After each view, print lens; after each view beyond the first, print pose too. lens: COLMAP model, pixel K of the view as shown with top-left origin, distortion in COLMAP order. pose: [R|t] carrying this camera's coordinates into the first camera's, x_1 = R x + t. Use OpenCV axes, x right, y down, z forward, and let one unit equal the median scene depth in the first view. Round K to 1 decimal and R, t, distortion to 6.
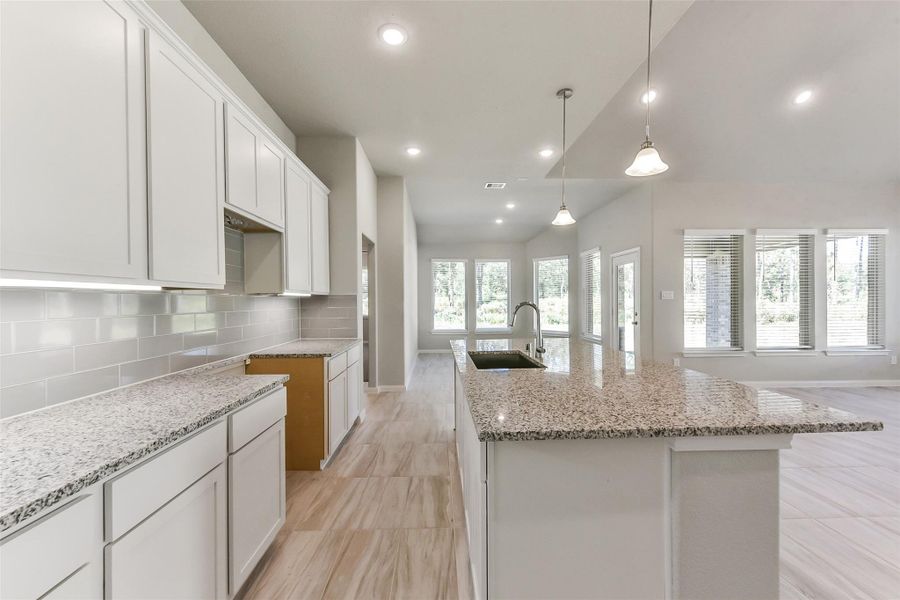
lens RADIAL K [[354.3, 0, 450.0], [0, 354.3, 300.0], [0, 0, 1]] dist [0.000216, -0.000030]
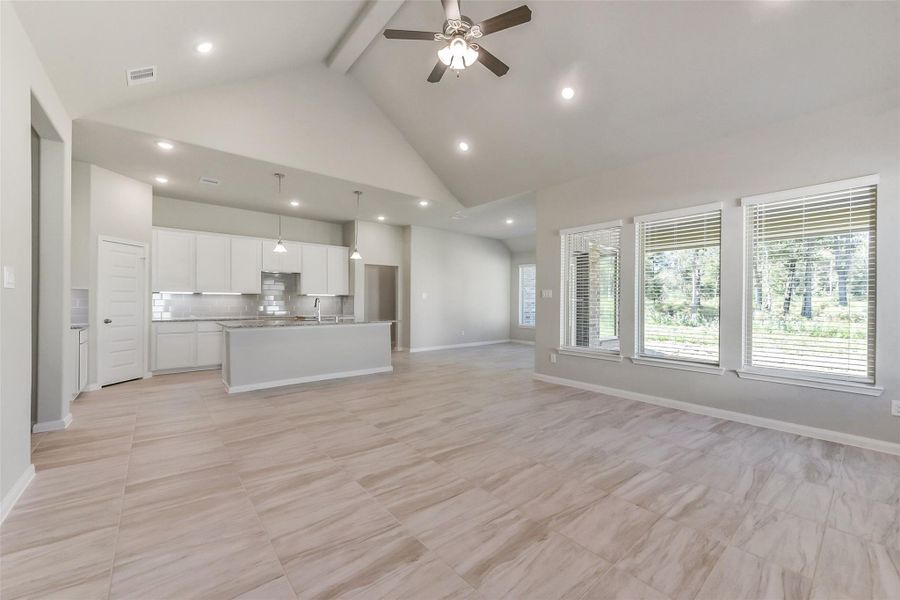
lens RADIAL K [[356.7, 0, 450.0], [0, 356.7, 300.0], [0, 0, 1]] dist [0.000693, -0.000036]
pose [[0.612090, 0.005847, -0.790767, 1.289069], [-0.007756, 0.999969, 0.001391, 0.005522], [0.790750, 0.005281, 0.612116, 0.109165]]
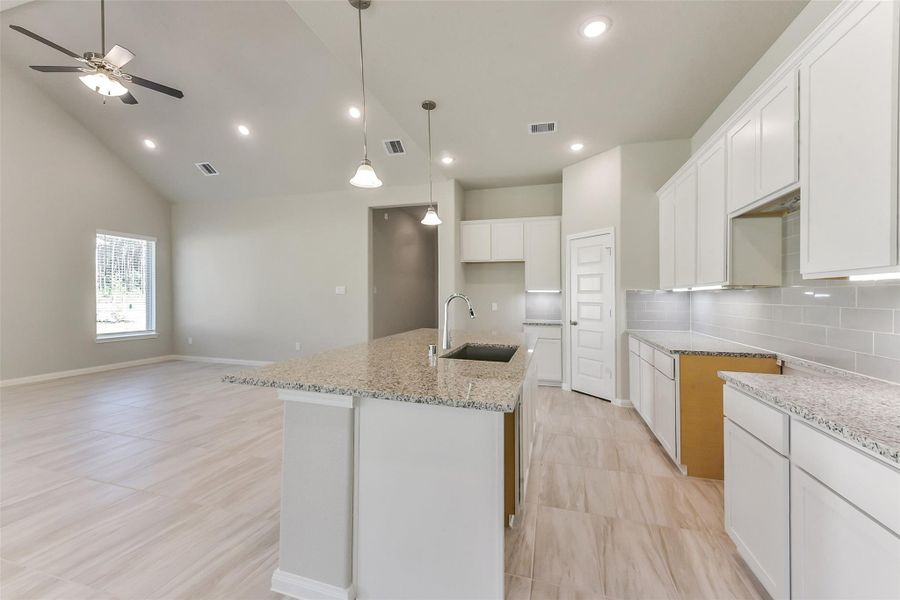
lens RADIAL K [[356.7, 0, 450.0], [0, 356.7, 300.0], [0, 0, 1]] dist [0.000693, -0.000036]
pose [[-0.949824, -0.005300, 0.312740, -0.032160], [-0.004023, 0.999981, 0.004730, 0.010953], [-0.312759, 0.003234, -0.949827, 0.937120]]
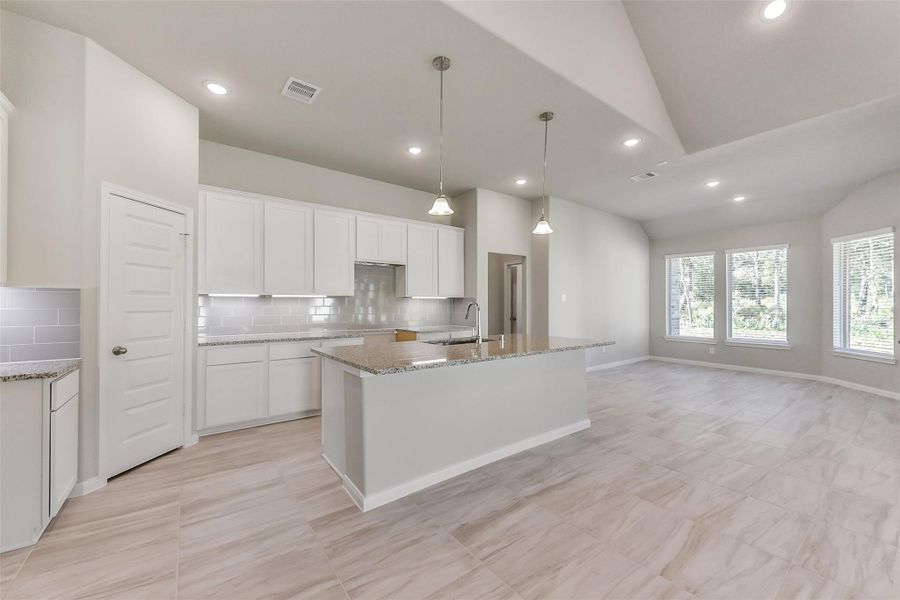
lens RADIAL K [[352.2, 0, 445.3], [0, 352.2, 298.5], [0, 0, 1]] dist [-0.000165, 0.000015]
pose [[0.565241, -0.005459, -0.824908, 0.617783], [-0.002204, 0.999965, -0.008128, 0.001372], [0.824923, 0.006413, 0.565209, 0.064375]]
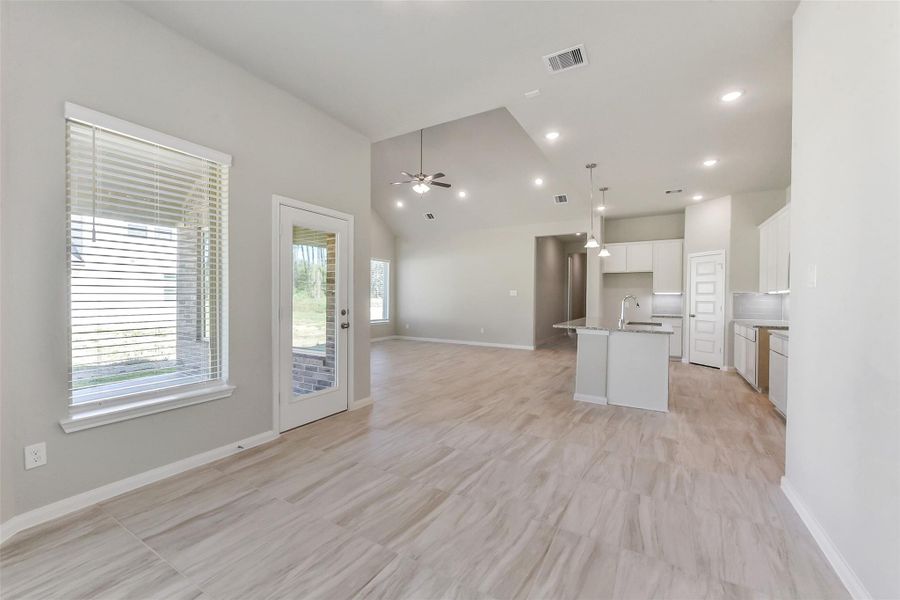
lens RADIAL K [[362.1, 0, 448.9], [0, 362.1, 313.1], [0, 0, 1]] dist [-0.000829, -0.000134]
pose [[-0.842514, -0.023541, 0.538160, -0.009321], [-0.003426, 0.999259, 0.038348, 0.015836], [-0.538664, 0.030465, -0.841970, 1.579955]]
